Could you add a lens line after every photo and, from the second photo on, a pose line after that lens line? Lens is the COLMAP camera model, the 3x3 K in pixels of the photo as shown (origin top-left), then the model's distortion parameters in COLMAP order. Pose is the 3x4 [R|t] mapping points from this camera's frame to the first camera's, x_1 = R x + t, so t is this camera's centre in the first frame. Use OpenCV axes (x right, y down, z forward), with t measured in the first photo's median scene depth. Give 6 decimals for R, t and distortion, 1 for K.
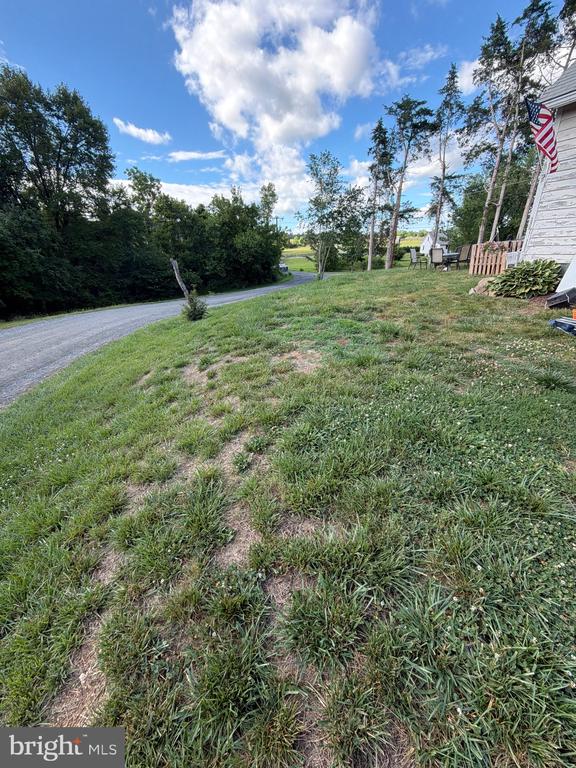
lens RADIAL K [[286.5, 0, 288.0], [0, 286.5, 384.0], [0, 0, 1]] dist [0.001270, -0.000067]
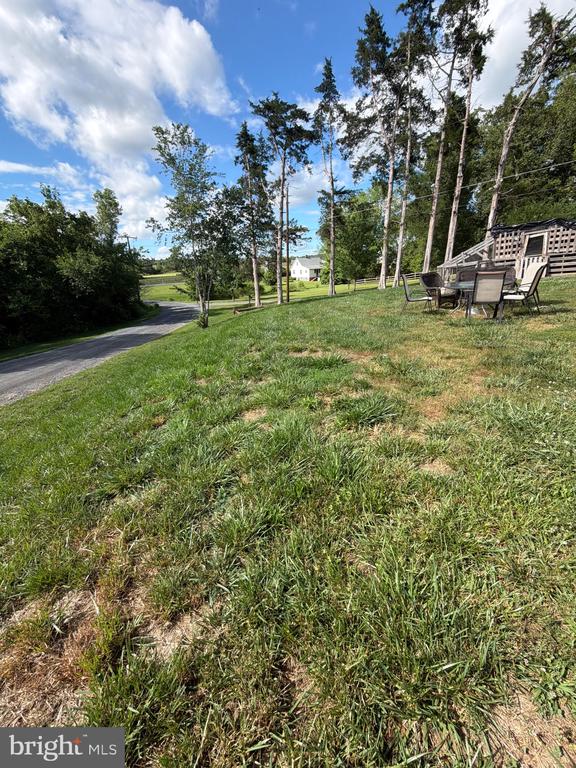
lens RADIAL K [[286.5, 0, 288.0], [0, 286.5, 384.0], [0, 0, 1]] dist [0.001270, -0.000067]
pose [[0.911976, -0.157161, 0.378945, 0.003525], [0.186231, 0.981648, -0.041065, -0.131071], [-0.365537, 0.108021, 0.924508, 0.287764]]
